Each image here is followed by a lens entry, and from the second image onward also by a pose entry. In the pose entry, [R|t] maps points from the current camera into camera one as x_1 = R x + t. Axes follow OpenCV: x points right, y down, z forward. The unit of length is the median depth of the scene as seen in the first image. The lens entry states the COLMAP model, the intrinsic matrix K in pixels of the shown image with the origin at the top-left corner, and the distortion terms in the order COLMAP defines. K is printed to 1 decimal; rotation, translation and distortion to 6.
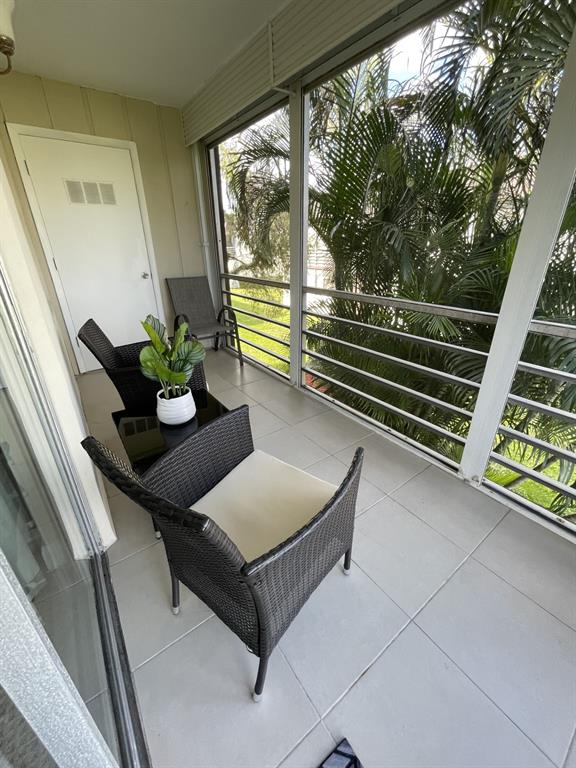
lens RADIAL K [[310.3, 0, 285.7], [0, 310.3, 376.0], [0, 0, 1]] dist [0.000021, 0.000045]
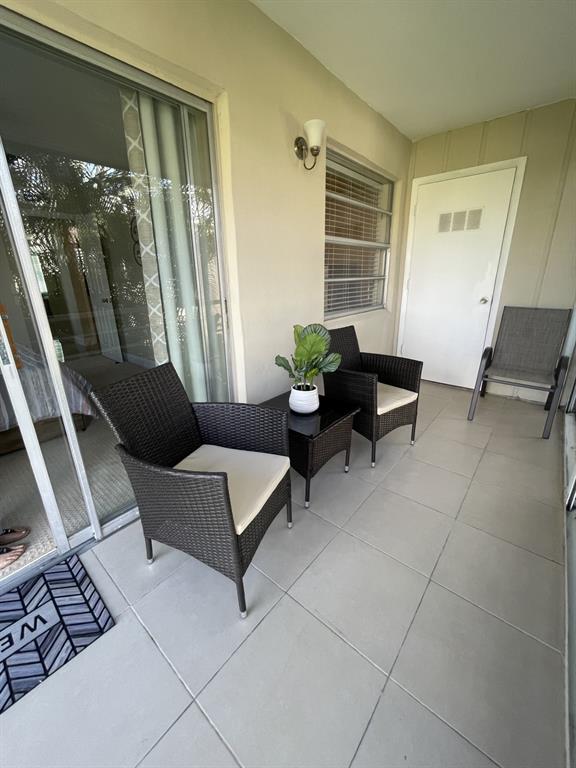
lens RADIAL K [[310.3, 0, 285.7], [0, 310.3, 376.0], [0, 0, 1]] dist [0.000021, 0.000045]
pose [[0.233327, 0.311323, -0.921215, 0.374720], [-0.367420, 0.905359, 0.212903, -0.114666], [0.900311, 0.288797, 0.325631, 0.266623]]
